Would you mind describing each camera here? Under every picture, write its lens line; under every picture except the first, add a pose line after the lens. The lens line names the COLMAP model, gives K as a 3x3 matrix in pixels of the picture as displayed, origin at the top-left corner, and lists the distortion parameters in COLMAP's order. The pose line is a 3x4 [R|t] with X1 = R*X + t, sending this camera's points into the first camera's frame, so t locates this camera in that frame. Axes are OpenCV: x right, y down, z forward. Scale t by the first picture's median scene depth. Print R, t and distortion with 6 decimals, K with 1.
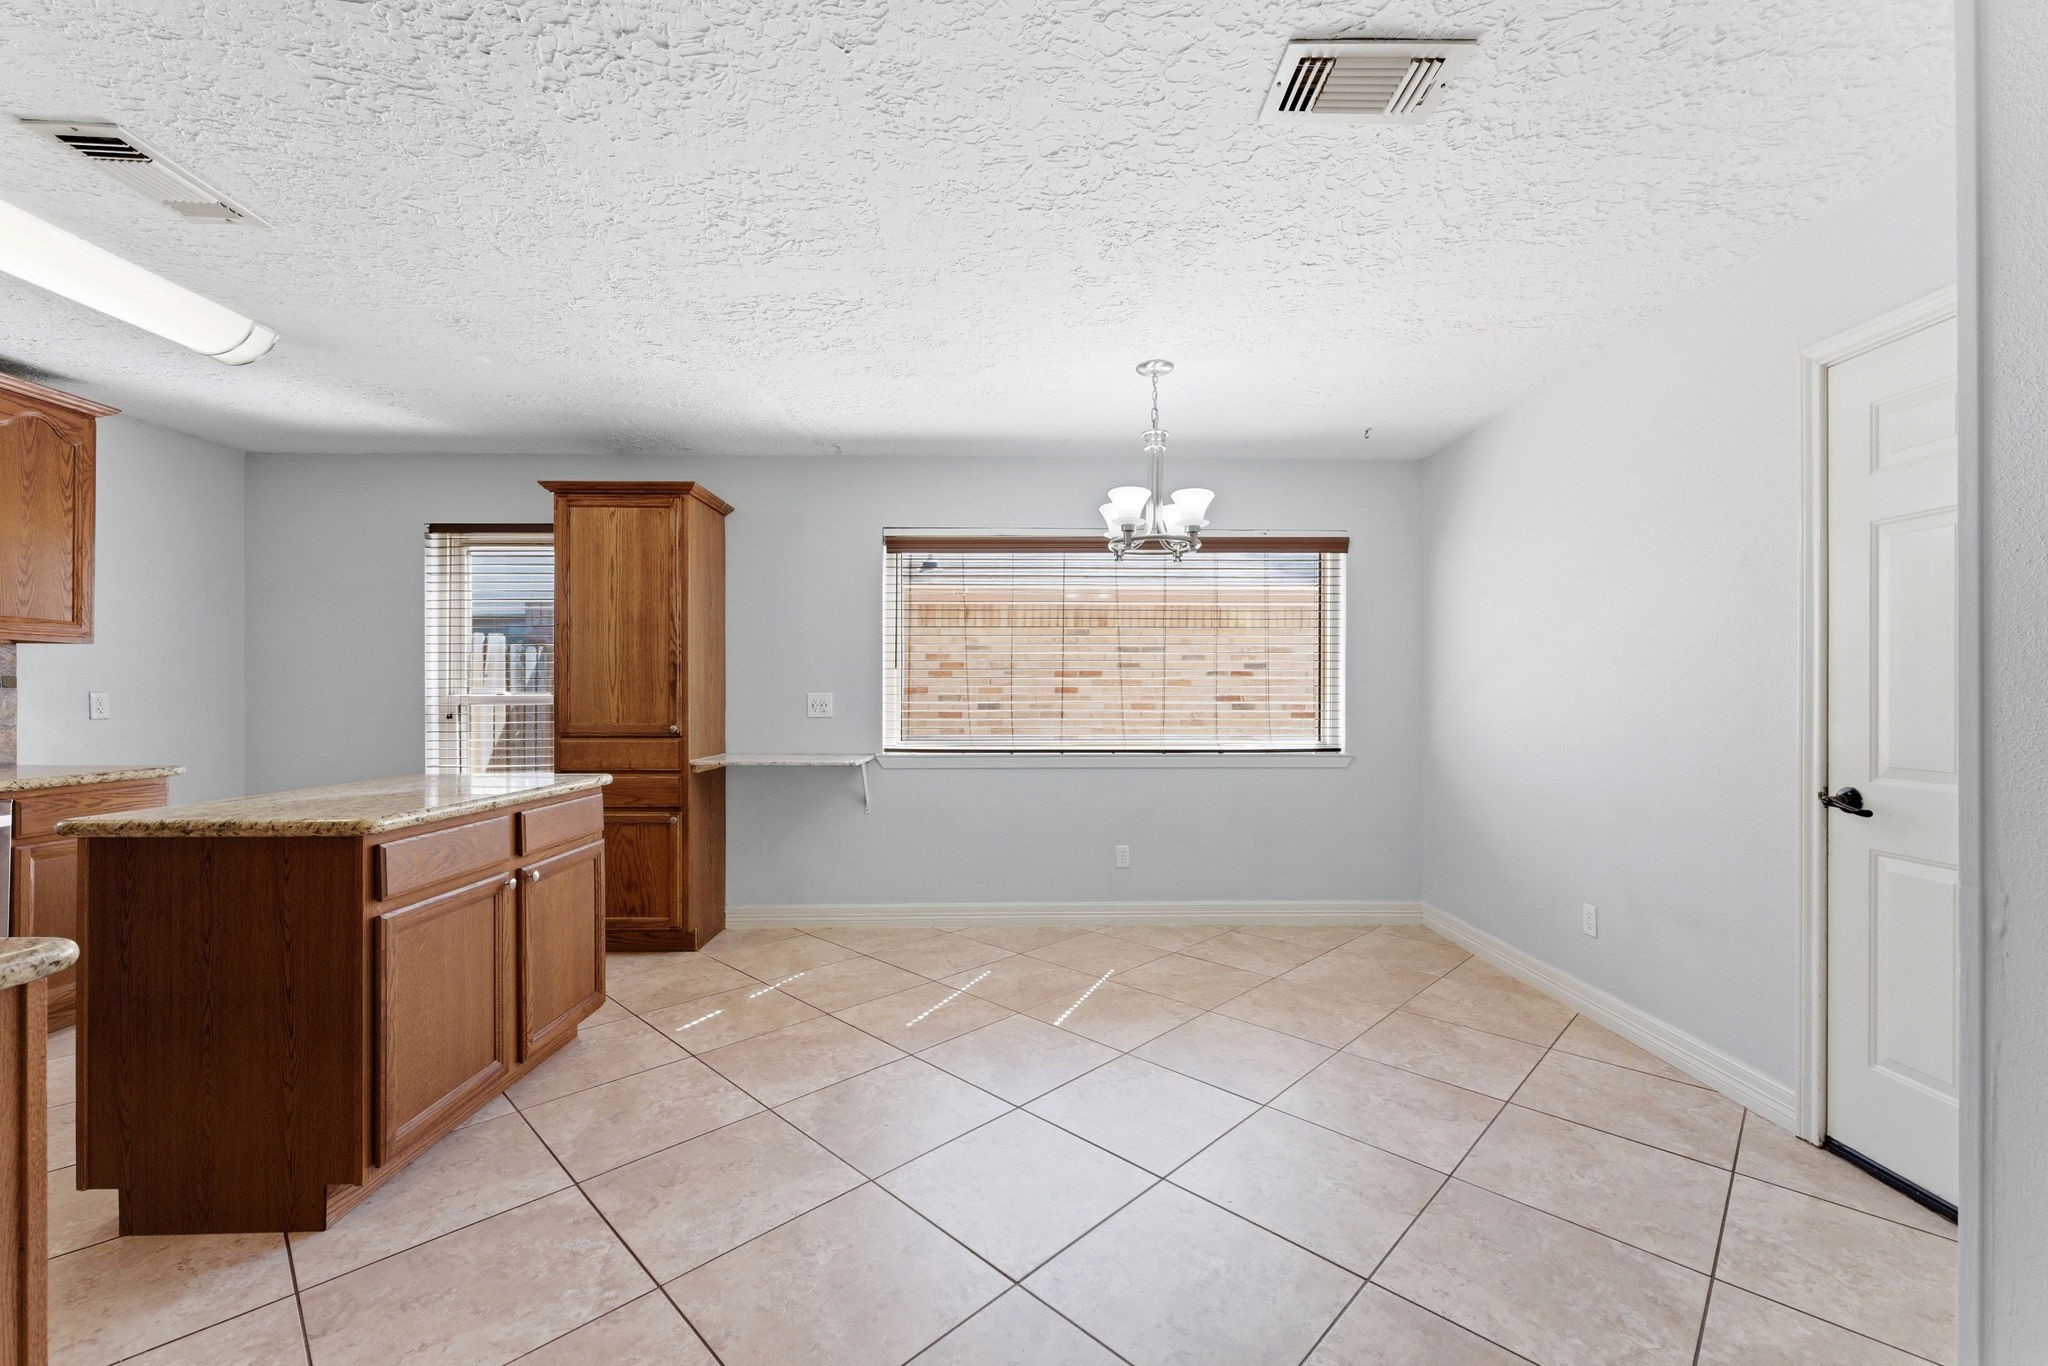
lens RADIAL K [[836.3, 0, 1043.3], [0, 836.3, 693.2], [0, 0, 1]] dist [-0.002860, 0.001569]
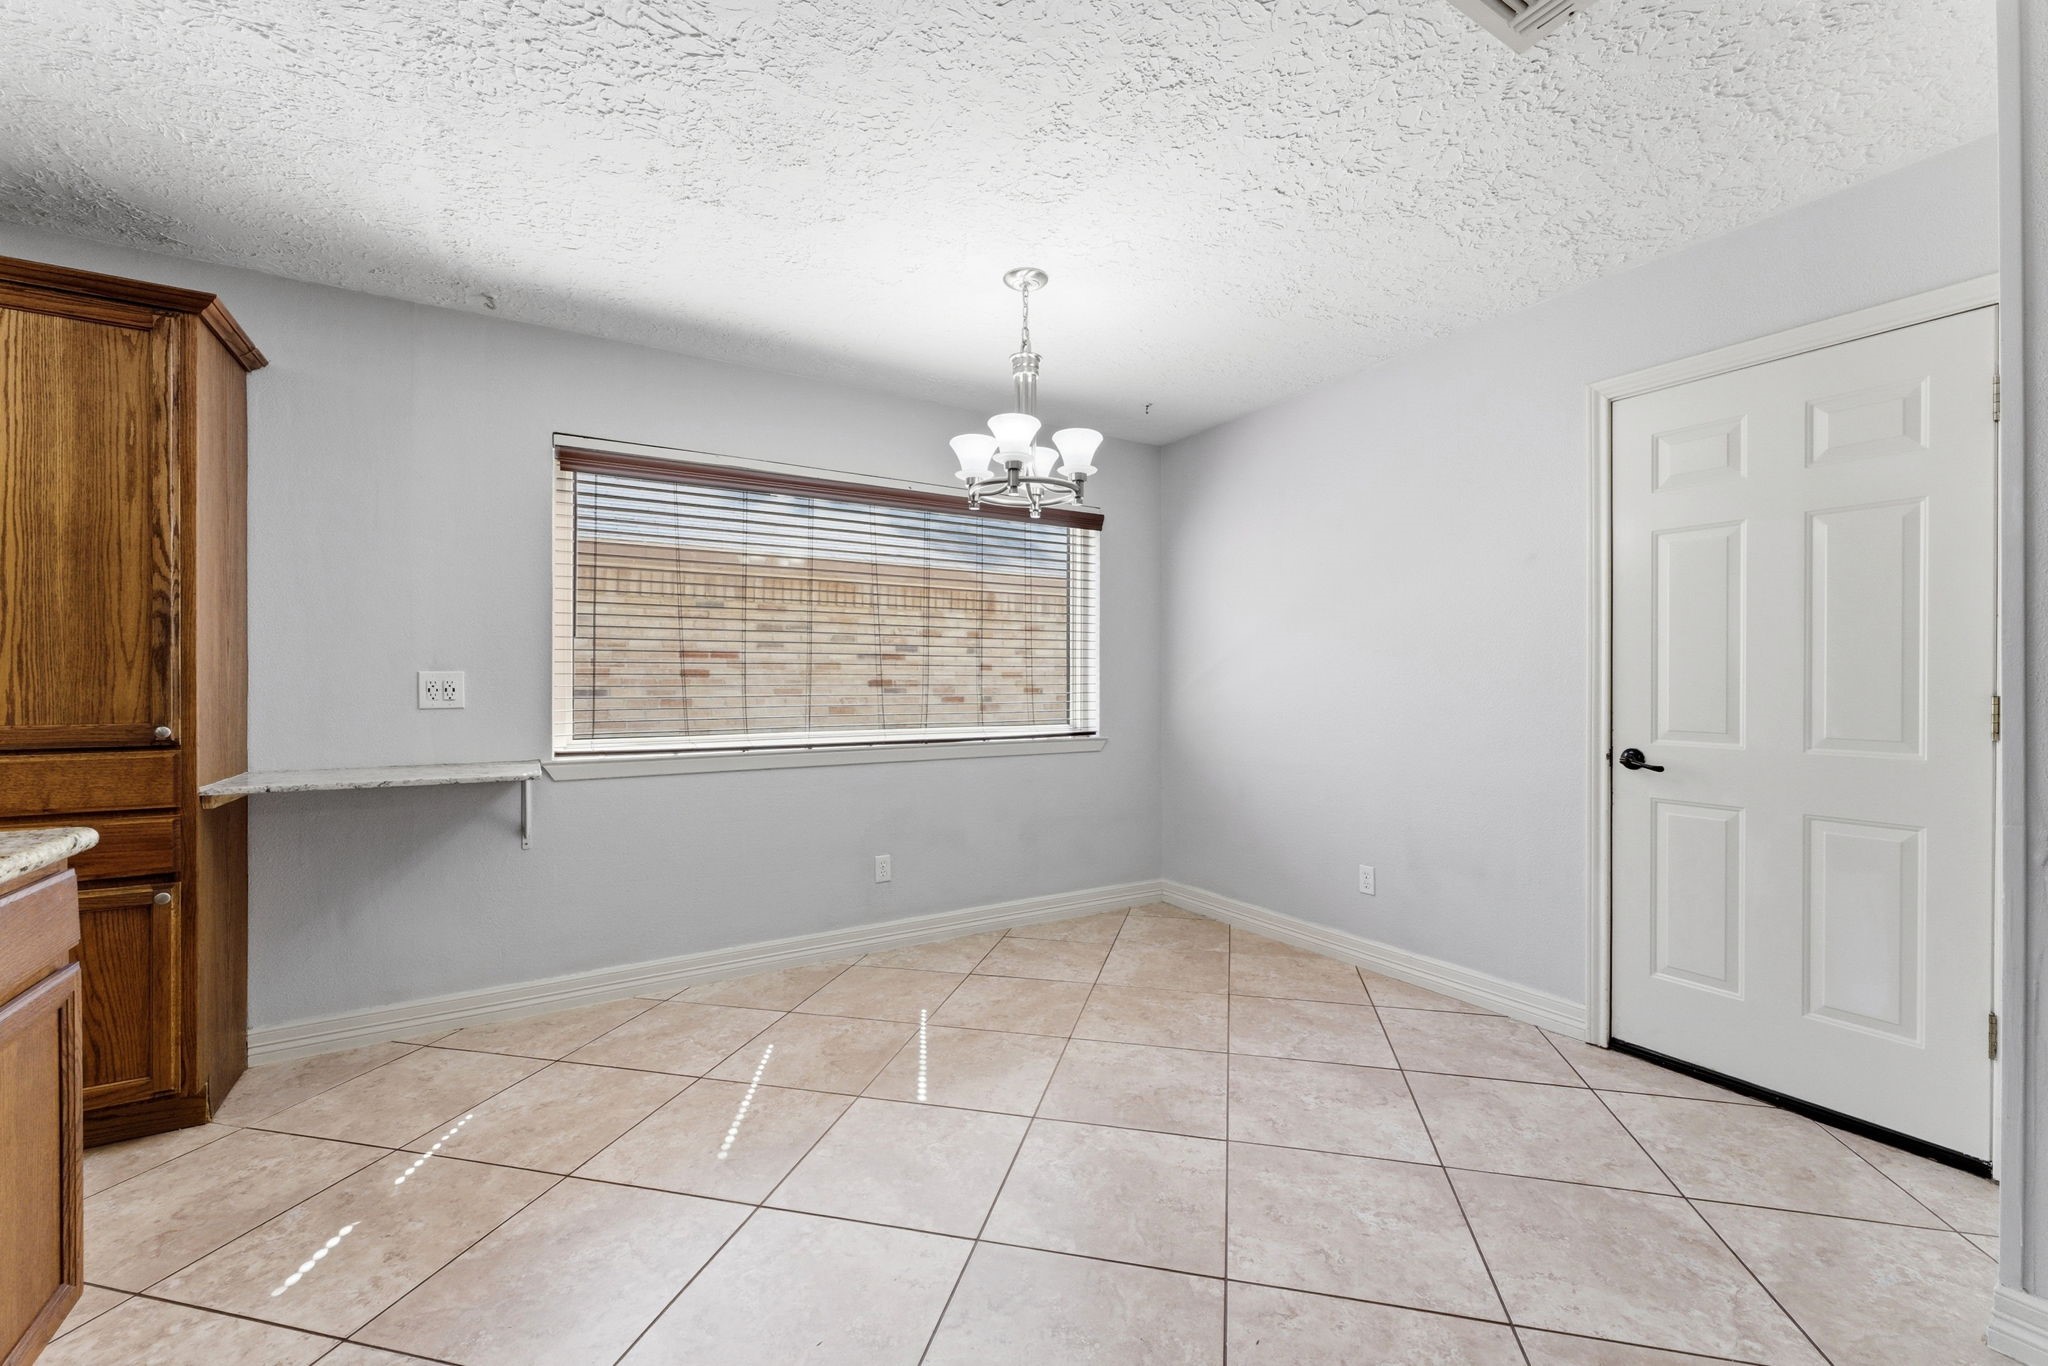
lens RADIAL K [[836.3, 0, 1033.6], [0, 836.3, 680.1], [0, 0, 1]] dist [-0.002860, 0.001569]
pose [[0.857461, 0.000010, 0.514549, -0.247089], [0.000168, 1.000000, -0.000299, 0.008325], [-0.514549, 0.000343, 0.857461, 0.244546]]
